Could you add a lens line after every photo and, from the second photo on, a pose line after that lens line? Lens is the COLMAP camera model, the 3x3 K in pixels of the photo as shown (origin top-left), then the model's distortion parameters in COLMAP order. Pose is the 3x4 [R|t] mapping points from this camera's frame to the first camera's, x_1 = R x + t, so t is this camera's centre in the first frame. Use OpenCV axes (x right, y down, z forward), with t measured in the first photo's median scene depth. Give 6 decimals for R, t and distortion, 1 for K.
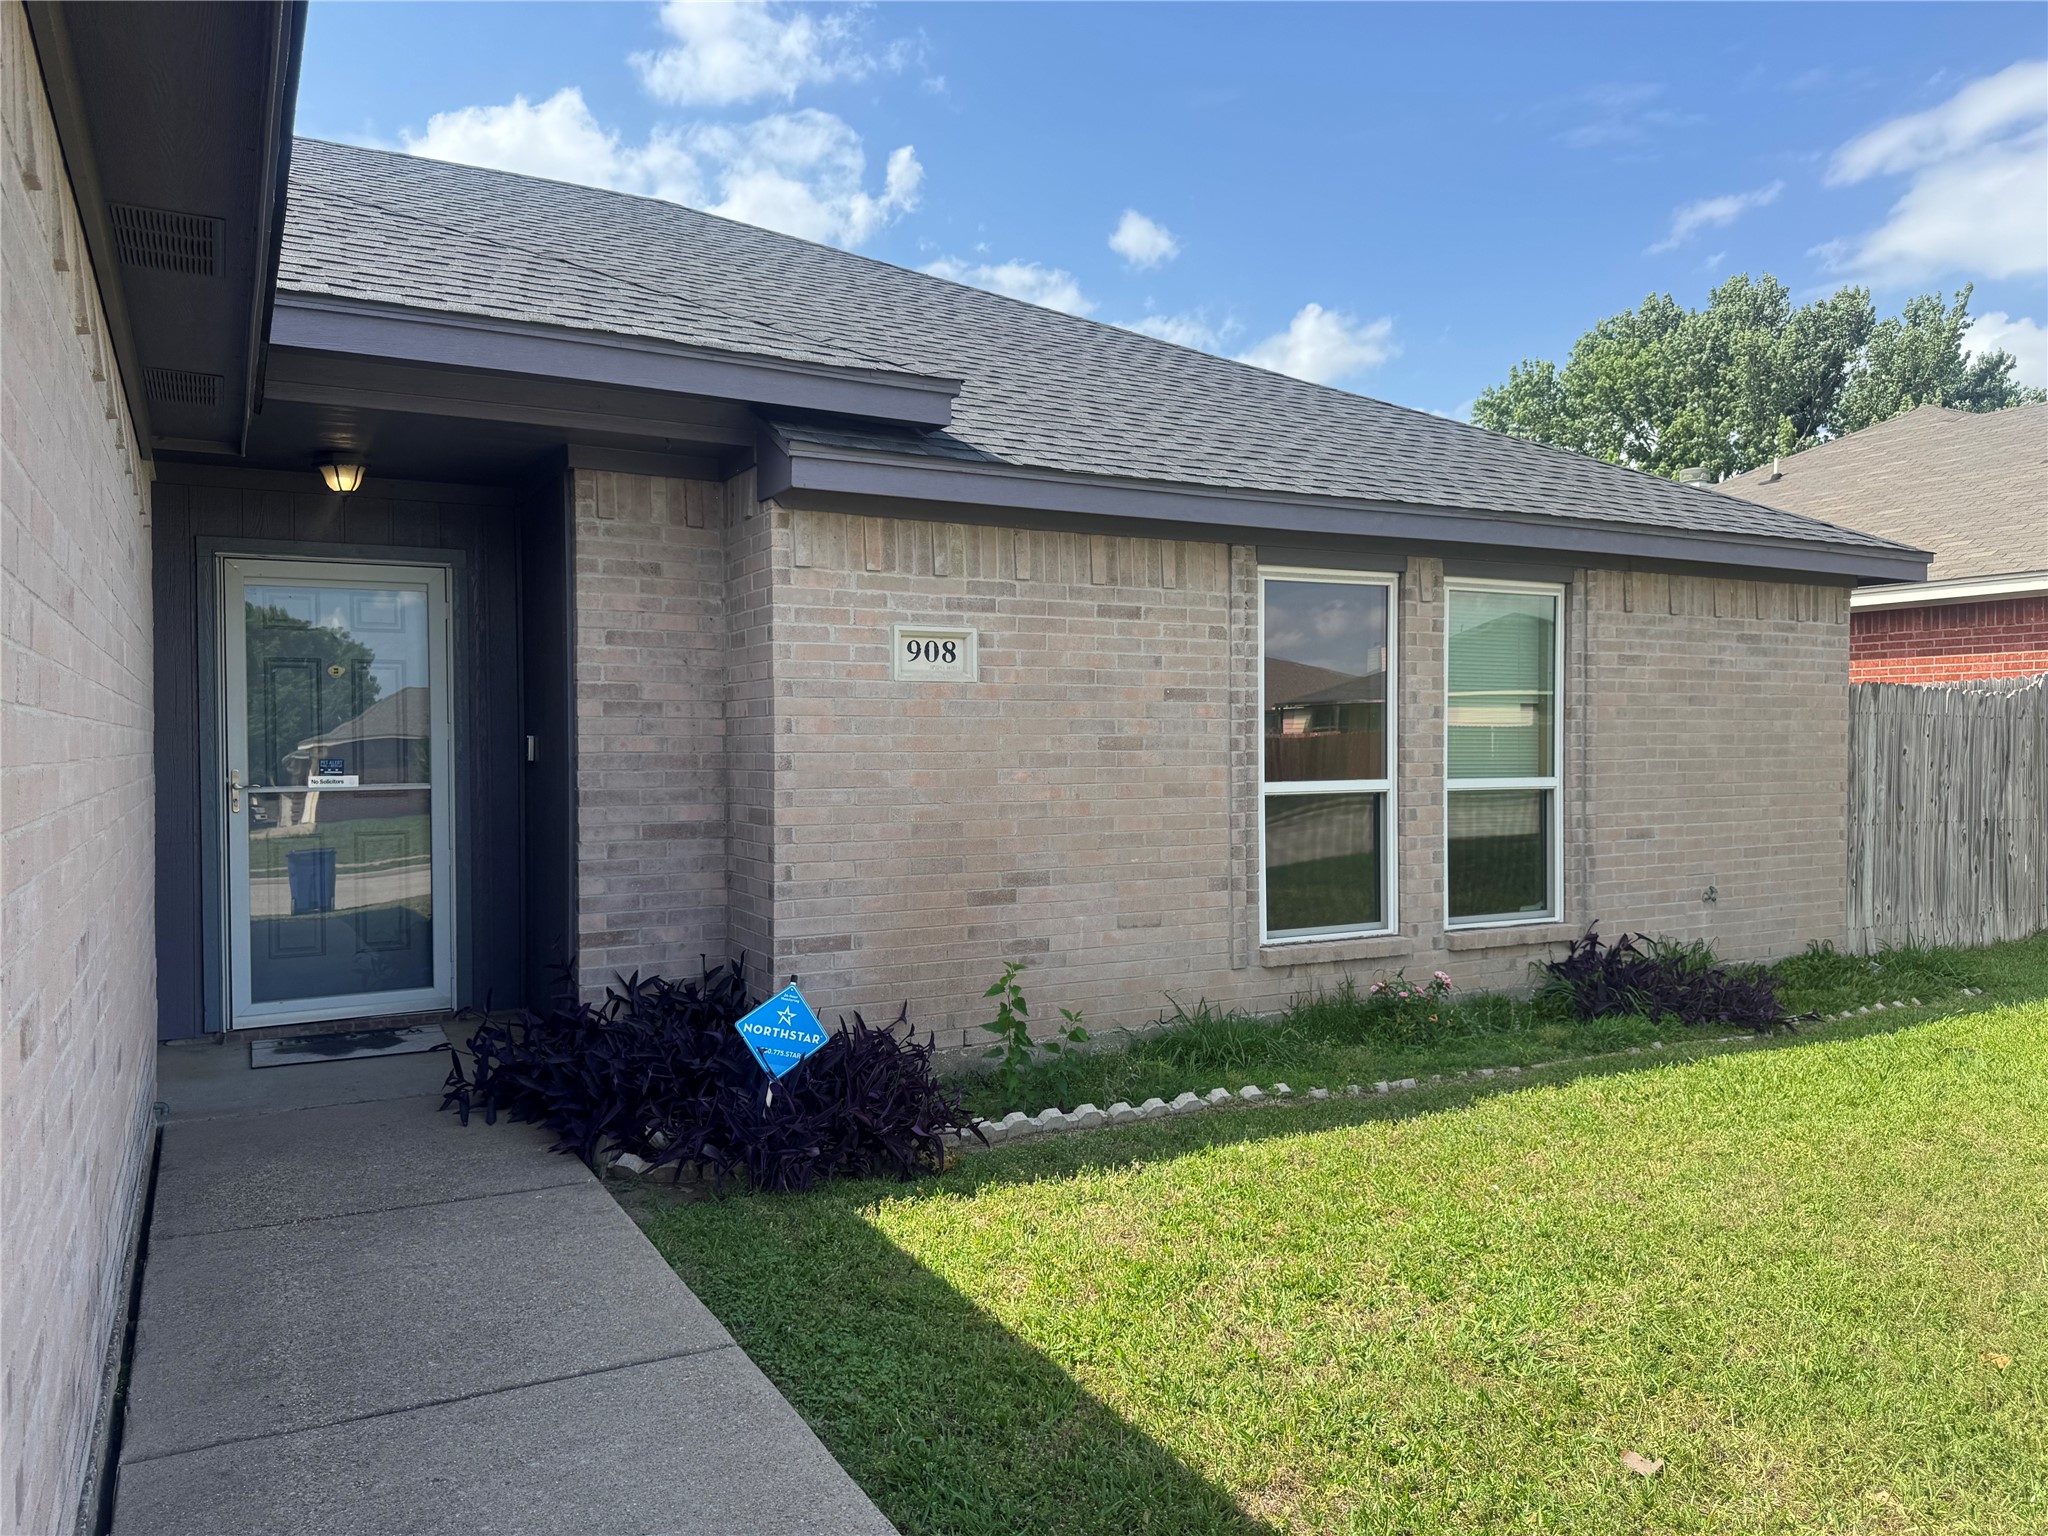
lens RADIAL K [[1452.5, 0, 1019.3], [0, 1452.5, 775.7], [0, 0, 1]] dist [0.055245, -0.063622]
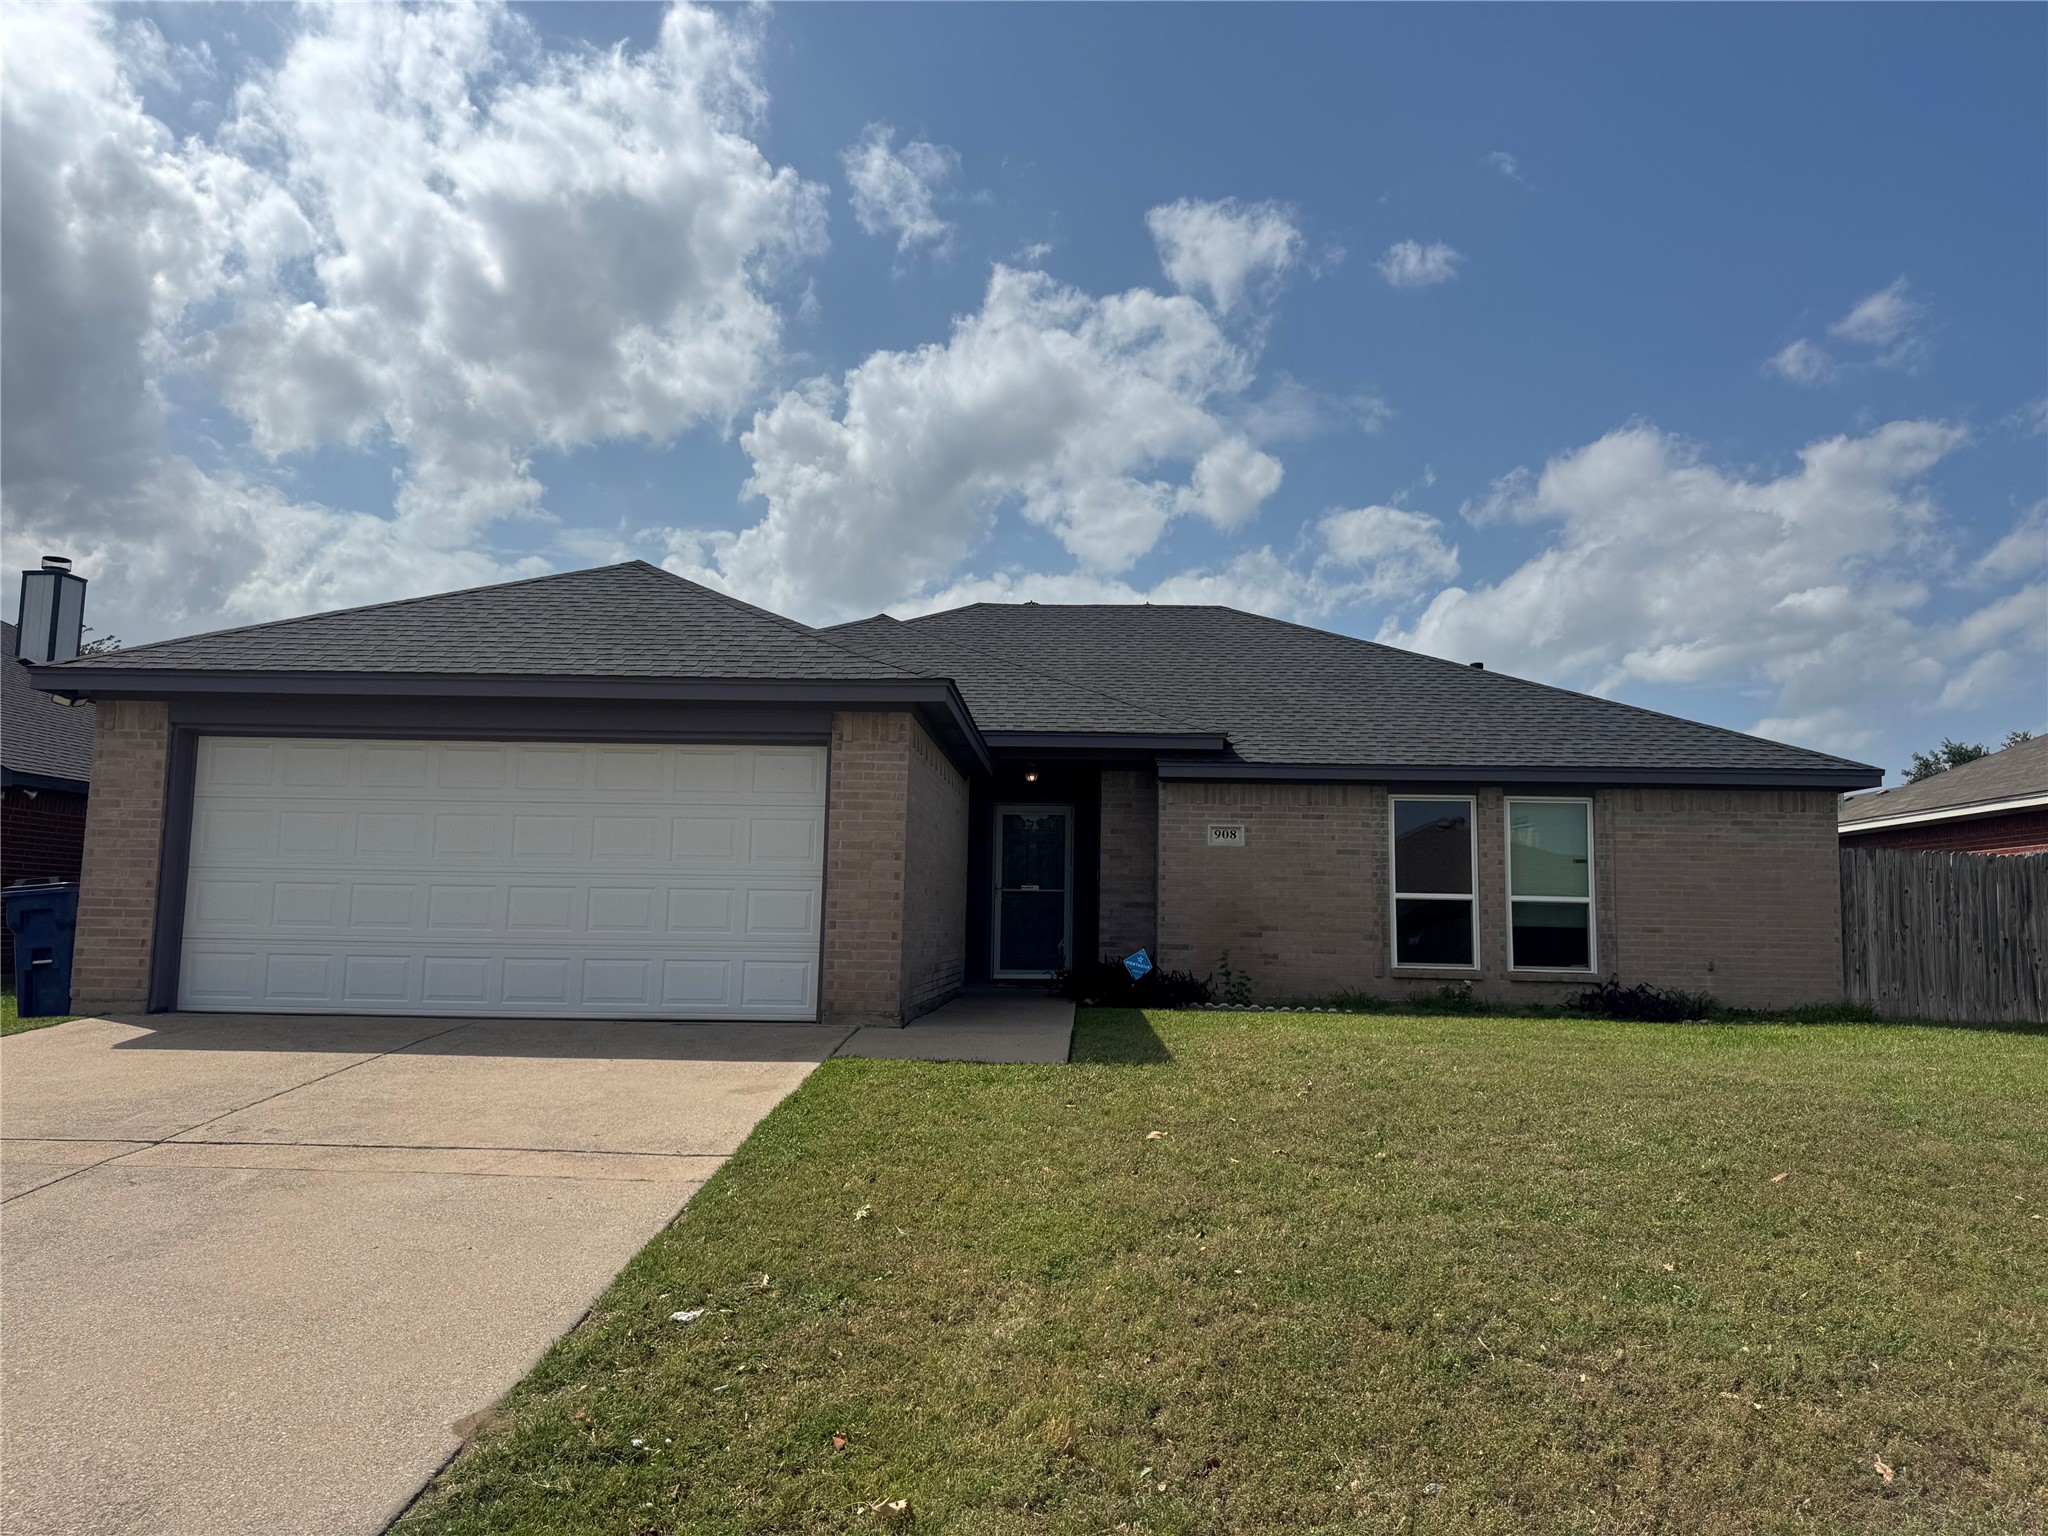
lens RADIAL K [[1452.5, 0, 1031.0], [0, 1452.5, 770.1], [0, 0, 1]] dist [0.055245, -0.063622]
pose [[0.854242, -0.036485, -0.518593, 0.854749], [-0.033979, 0.991483, -0.125726, 0.117407], [0.518763, 0.125022, 0.845727, -1.176426]]
